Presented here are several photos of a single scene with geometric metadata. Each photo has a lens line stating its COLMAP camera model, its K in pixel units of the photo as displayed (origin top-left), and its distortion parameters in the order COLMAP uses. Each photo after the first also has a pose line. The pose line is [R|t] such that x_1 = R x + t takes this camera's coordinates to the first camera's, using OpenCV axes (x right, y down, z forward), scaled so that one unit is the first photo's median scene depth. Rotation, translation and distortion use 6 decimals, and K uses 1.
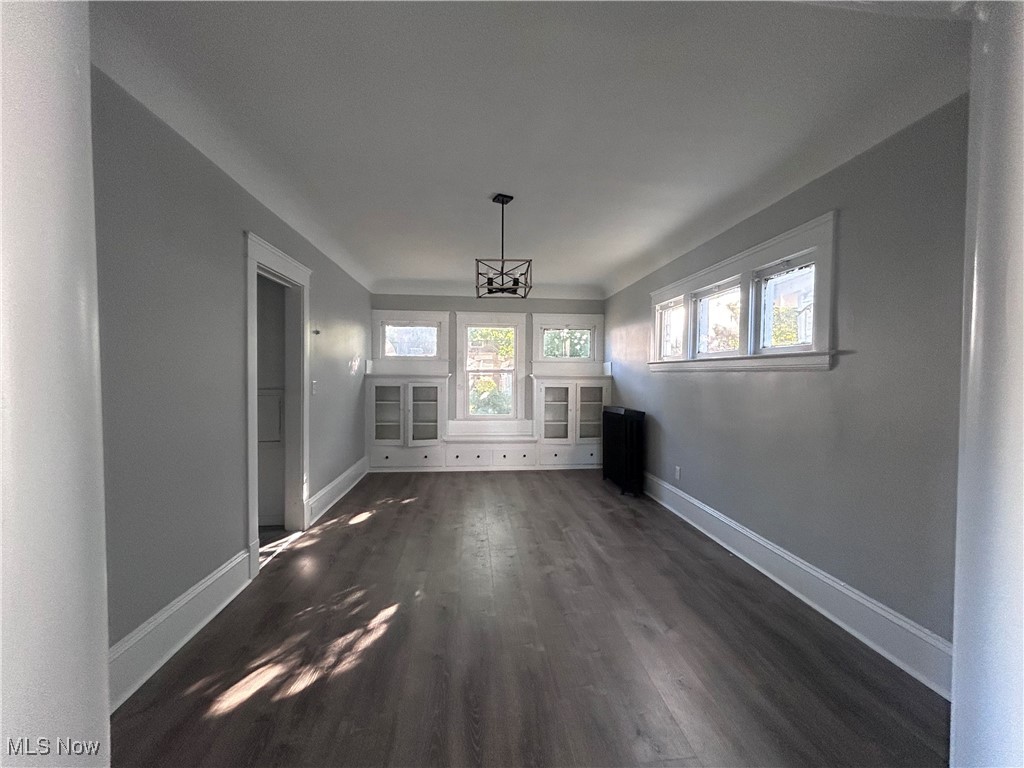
lens RADIAL K [[417.9, 0, 513.6], [0, 417.9, 382.5], [0, 0, 1]] dist [0.000298, 0.000460]
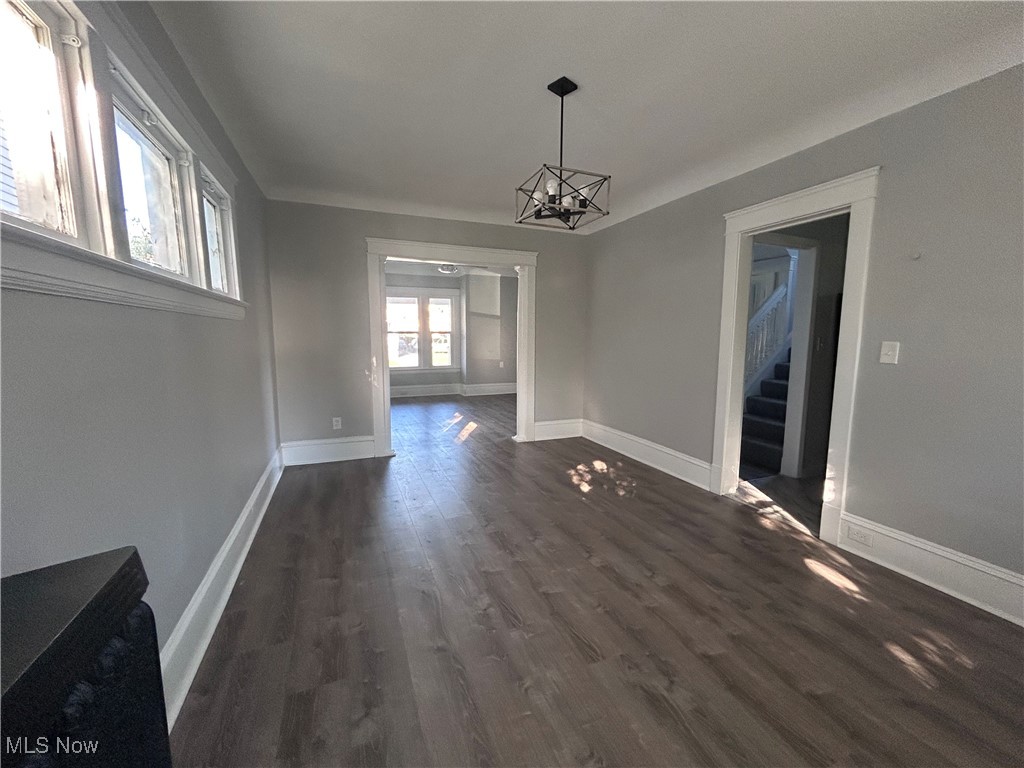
lens RADIAL K [[417.9, 0, 513.6], [0, 417.9, 382.5], [0, 0, 1]] dist [0.000298, 0.000460]
pose [[-0.959429, 0.021481, -0.281130, 0.267148], [-0.016489, 0.991112, 0.132002, -0.017987], [0.281467, 0.131282, -0.950548, 1.693915]]
